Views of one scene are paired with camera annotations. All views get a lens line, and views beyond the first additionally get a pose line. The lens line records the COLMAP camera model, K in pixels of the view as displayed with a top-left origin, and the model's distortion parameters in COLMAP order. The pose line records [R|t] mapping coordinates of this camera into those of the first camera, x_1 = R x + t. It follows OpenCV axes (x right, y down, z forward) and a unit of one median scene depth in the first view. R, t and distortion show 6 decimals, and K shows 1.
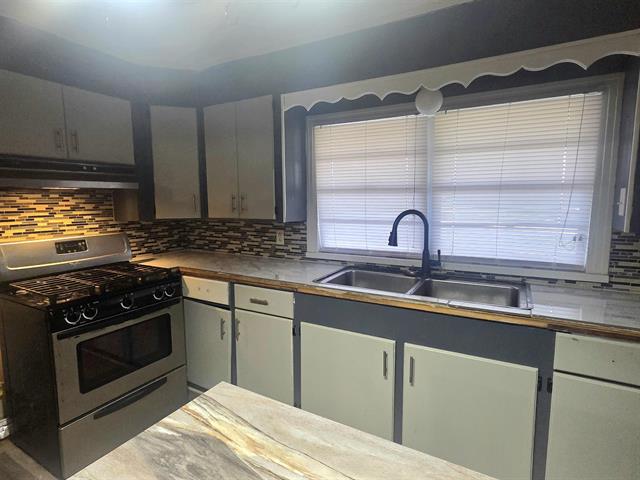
lens RADIAL K [[356.6, 0, 318.6], [0, 356.6, 235.9], [0, 0, 1]] dist [0.012488, 0.000567]
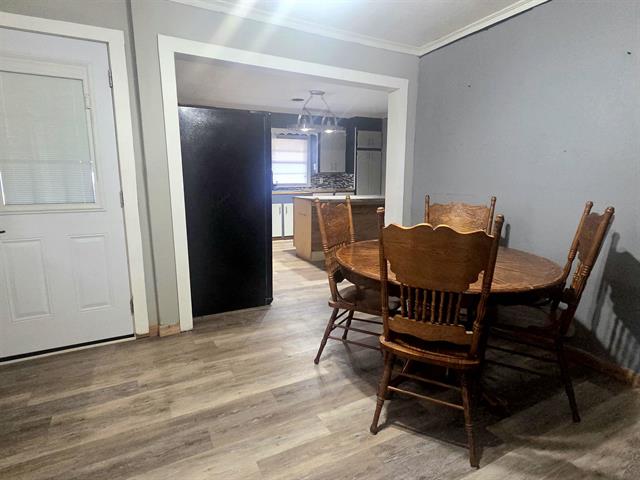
lens RADIAL K [[356.6, 0, 319.4], [0, 356.6, 239.4], [0, 0, 1]] dist [0.012488, 0.000567]
pose [[0.528829, -0.142666, 0.836652, -1.871988], [0.087663, 0.989680, 0.113351, 0.191552], [-0.844189, 0.013400, 0.535878, -0.896070]]
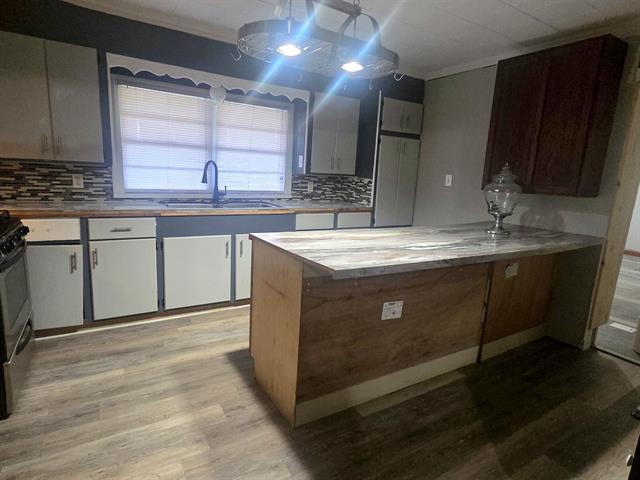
lens RADIAL K [[356.6, 0, 317.8], [0, 356.6, 241.7], [0, 0, 1]] dist [0.012488, 0.000567]
pose [[0.466983, -0.139504, 0.873193, -0.783065], [0.043955, 0.989918, 0.134646, 0.075077], [-0.883173, -0.024496, 0.468407, -0.144062]]
